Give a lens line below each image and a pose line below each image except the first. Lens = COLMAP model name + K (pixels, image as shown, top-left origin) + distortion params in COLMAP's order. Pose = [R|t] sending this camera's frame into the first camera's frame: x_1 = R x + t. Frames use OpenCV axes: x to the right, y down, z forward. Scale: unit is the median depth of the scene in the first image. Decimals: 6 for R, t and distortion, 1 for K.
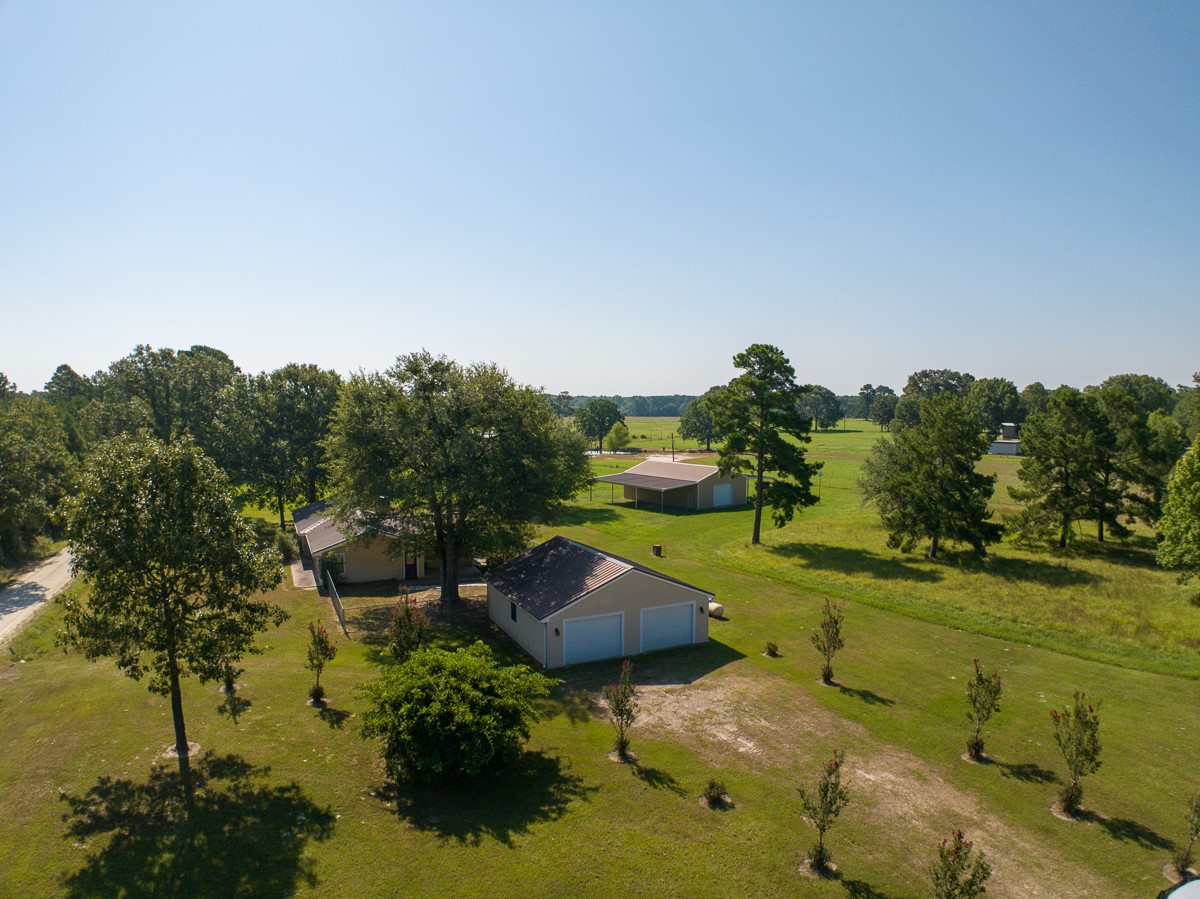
lens RADIAL K [[740.7, 0, 610.9], [0, 740.7, 446.7], [0, 0, 1]] dist [-0.209870, 0.036508]
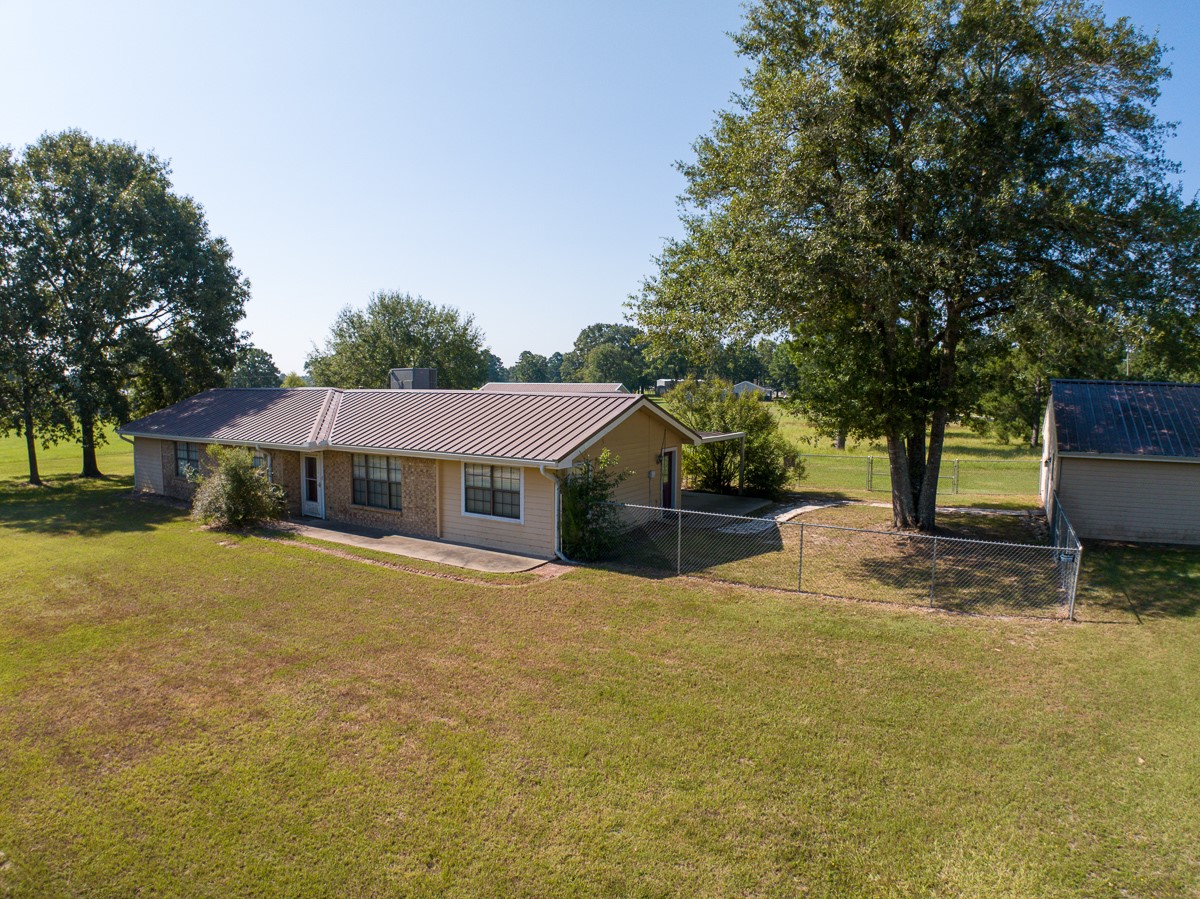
lens RADIAL K [[740.7, 0, 601.1], [0, 740.7, 445.3], [0, 0, 1]] dist [-0.209870, 0.036508]
pose [[0.832258, -0.041189, 0.552856, -0.301643], [0.027736, 0.999081, 0.032680, 0.065865], [-0.553694, -0.011864, 0.832636, 0.369685]]
